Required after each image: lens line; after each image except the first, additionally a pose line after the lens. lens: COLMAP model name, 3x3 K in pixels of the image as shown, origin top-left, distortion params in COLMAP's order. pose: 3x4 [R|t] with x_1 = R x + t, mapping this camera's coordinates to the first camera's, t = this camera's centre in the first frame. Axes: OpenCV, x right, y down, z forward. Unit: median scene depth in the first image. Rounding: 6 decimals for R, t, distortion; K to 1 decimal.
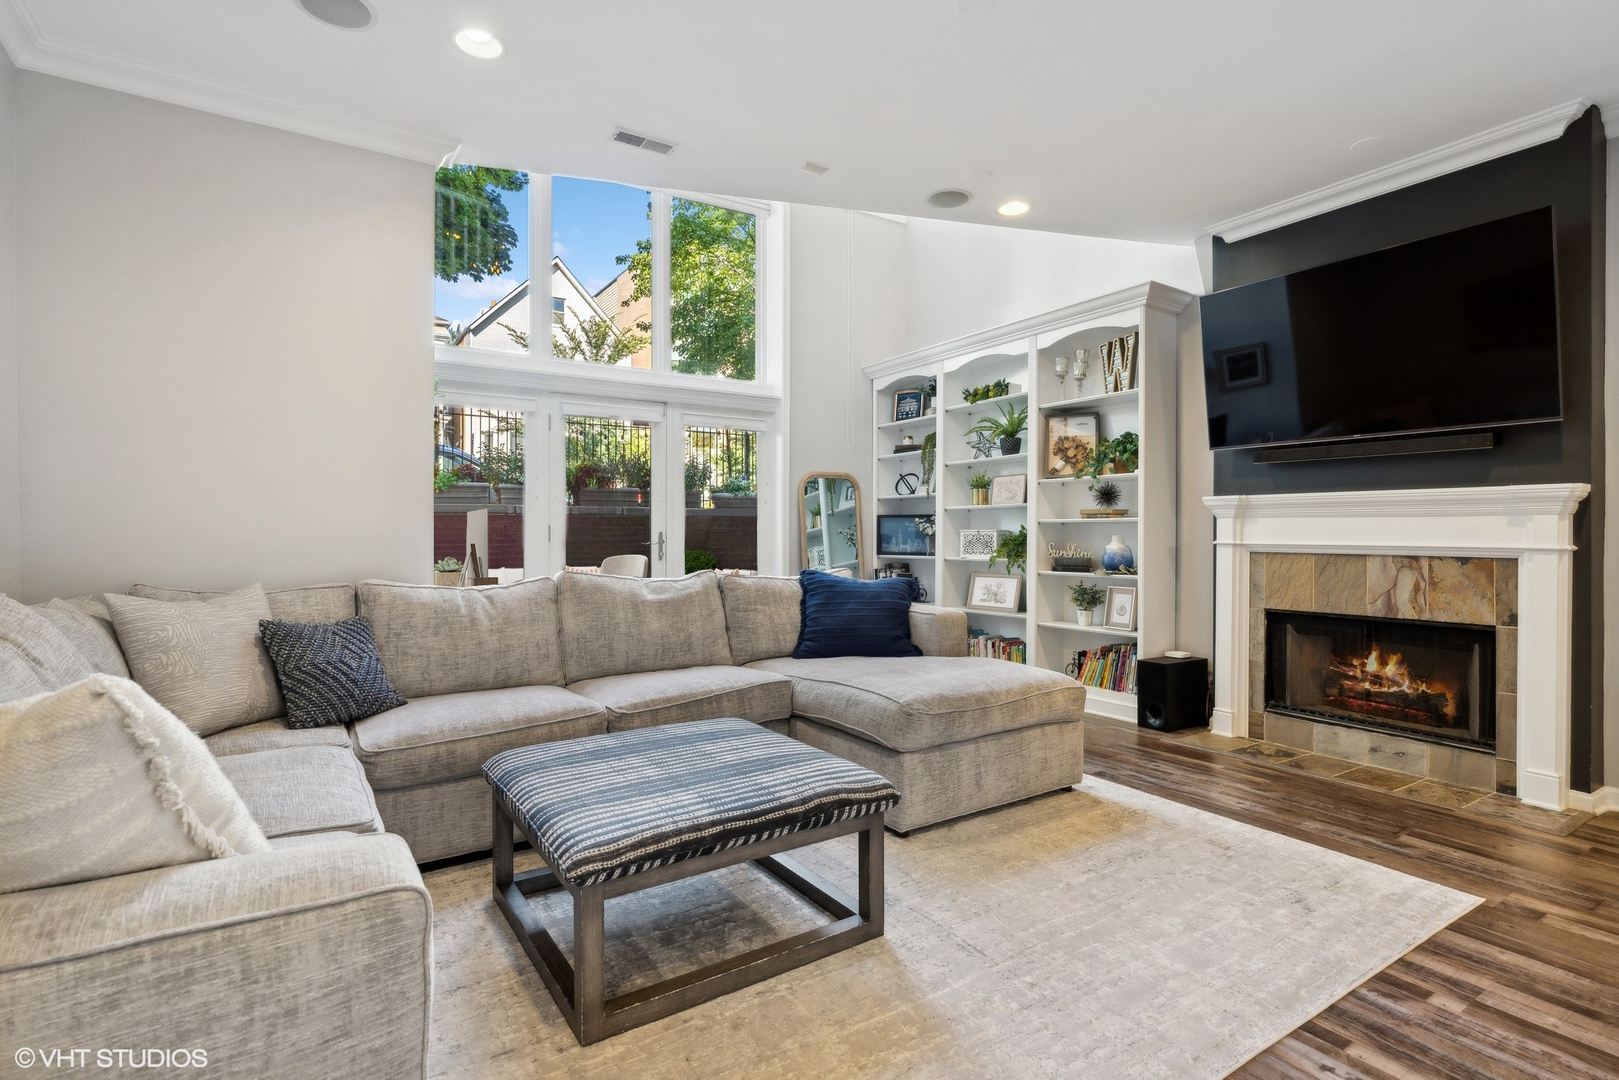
lens RADIAL K [[774.1, 0, 813.4], [0, 774.1, 543.0], [0, 0, 1]] dist [-0.002483, 0.002060]
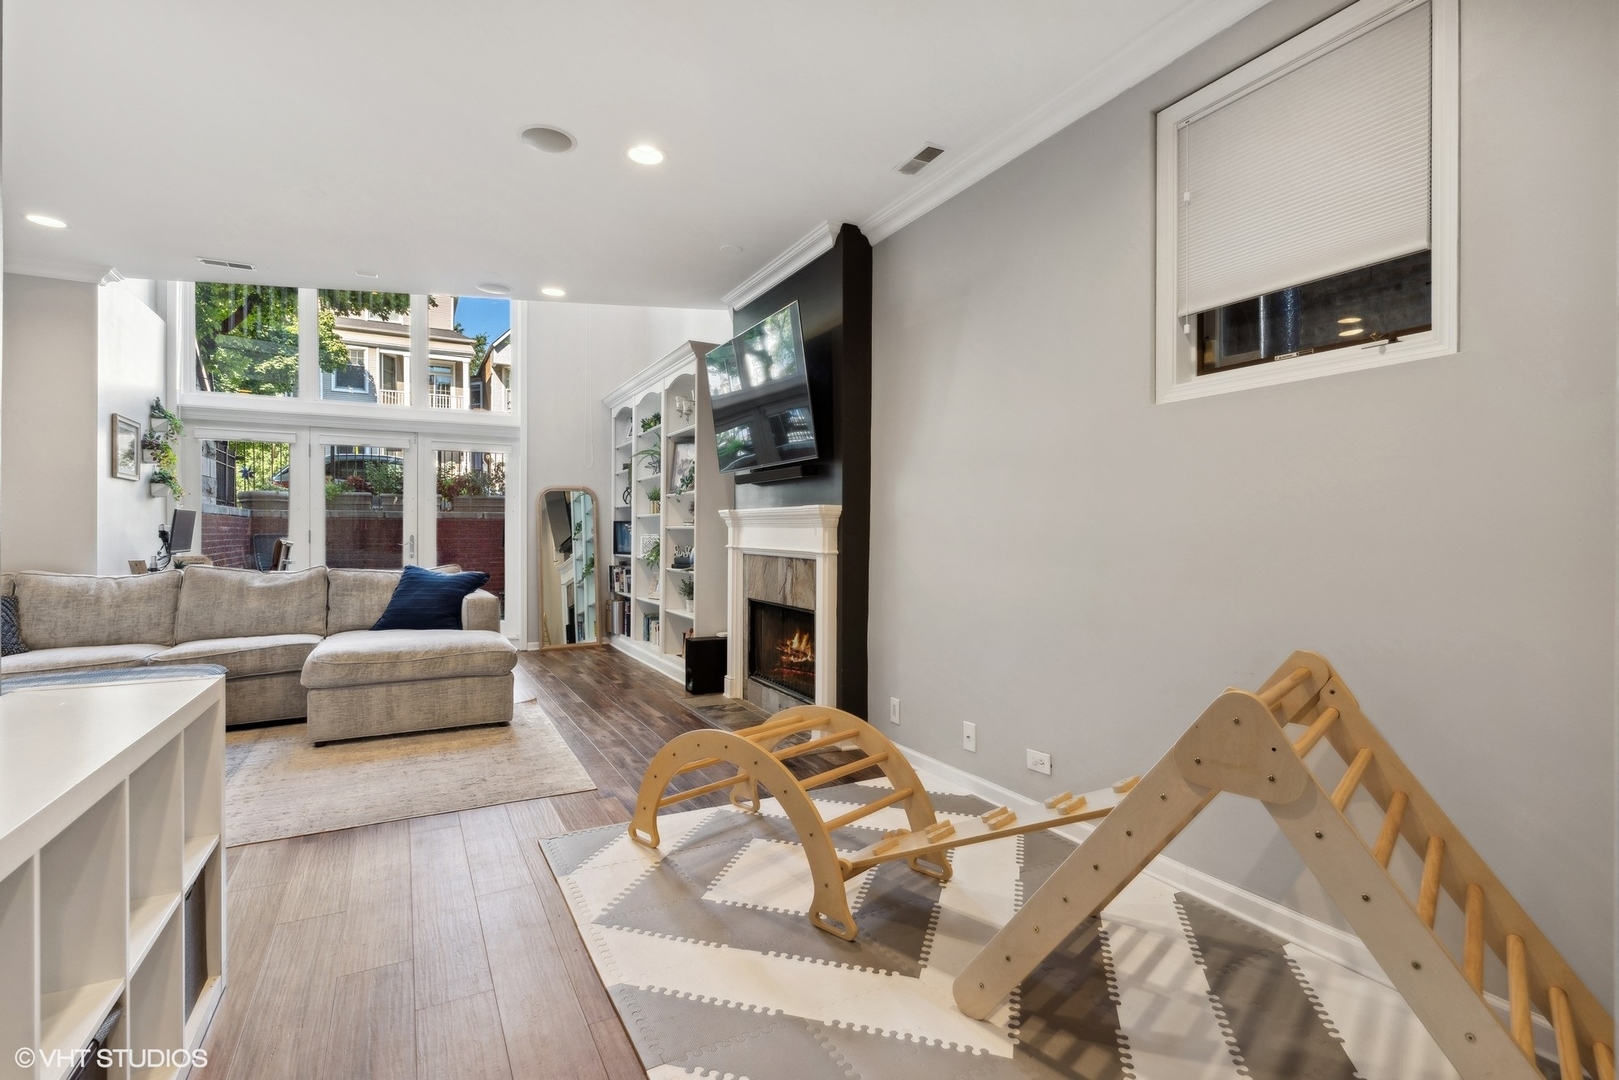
lens RADIAL K [[752.9, 0, 796.4], [0, 752.9, 535.9], [0, 0, 1]] dist [-0.004606, 0.001557]
pose [[0.995718, 0.001403, -0.092434, 1.011211], [-0.001932, 0.999982, -0.005633, -0.014757], [0.092425, 0.005787, 0.995703, -0.304069]]
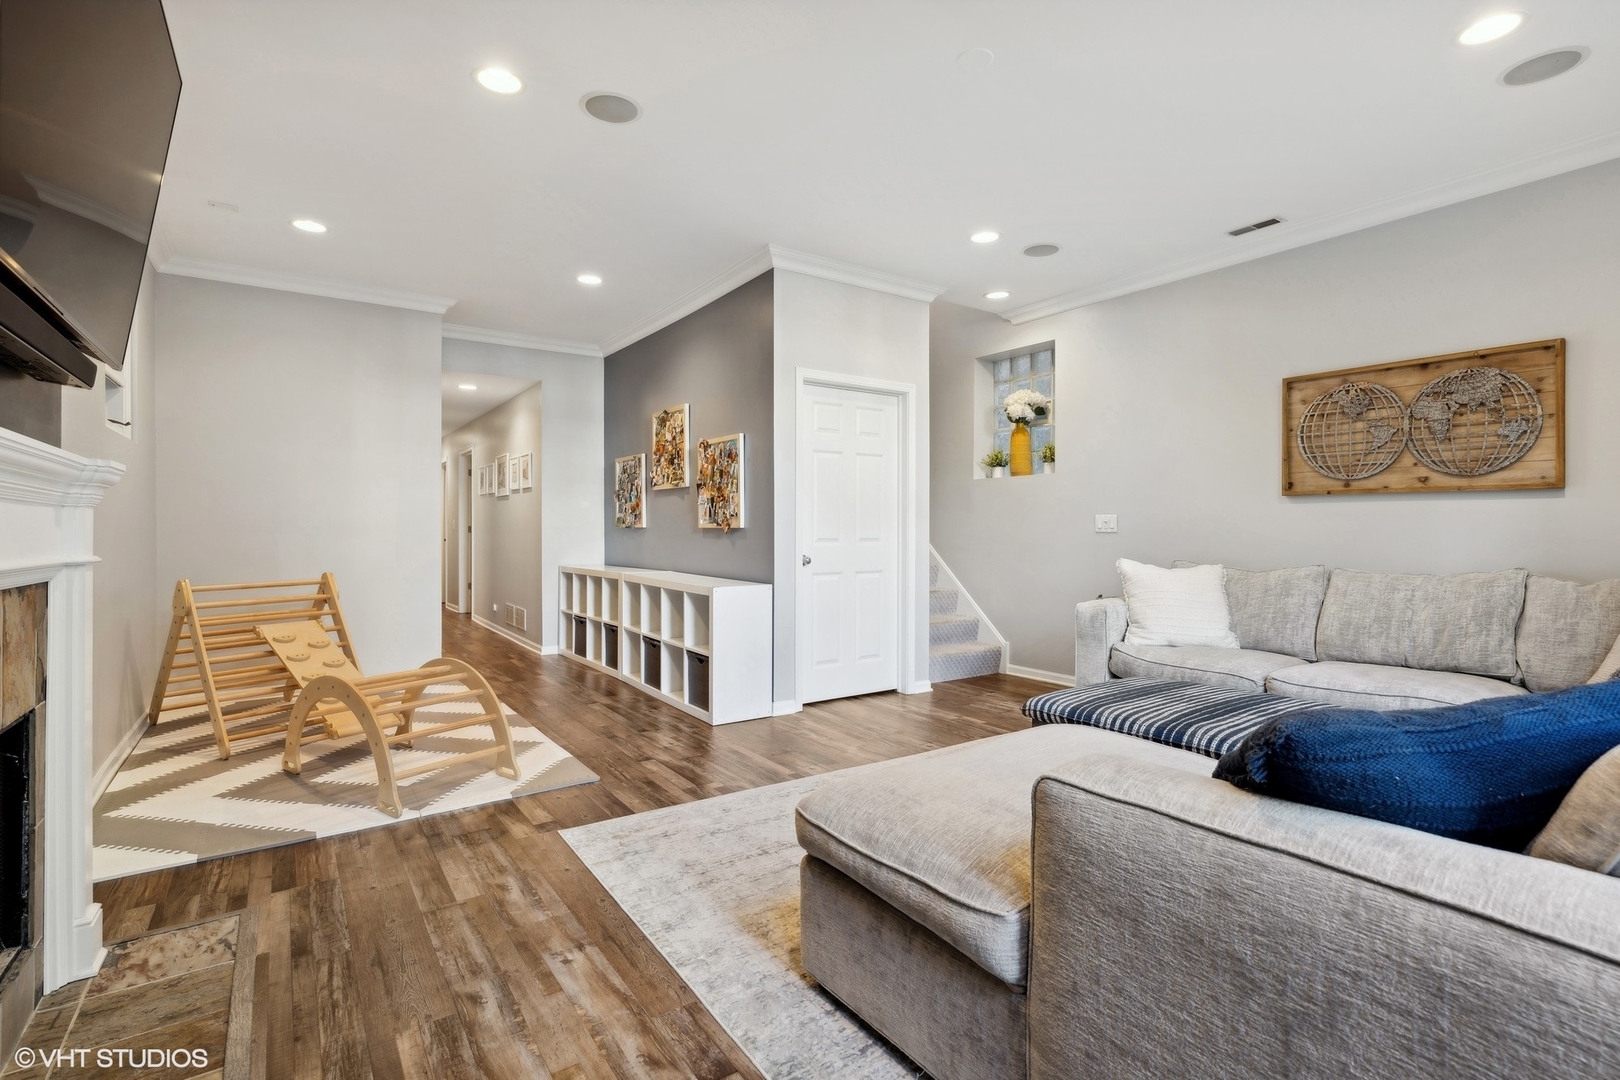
lens RADIAL K [[753.3, 0, 817.5], [0, 753.3, 526.9], [0, 0, 1]] dist [-0.004606, 0.001557]
pose [[-0.998802, -0.000431, -0.048924, 0.373771], [-0.000717, 0.999983, 0.005832, -0.024933], [0.048921, 0.005861, -0.998785, 1.618042]]
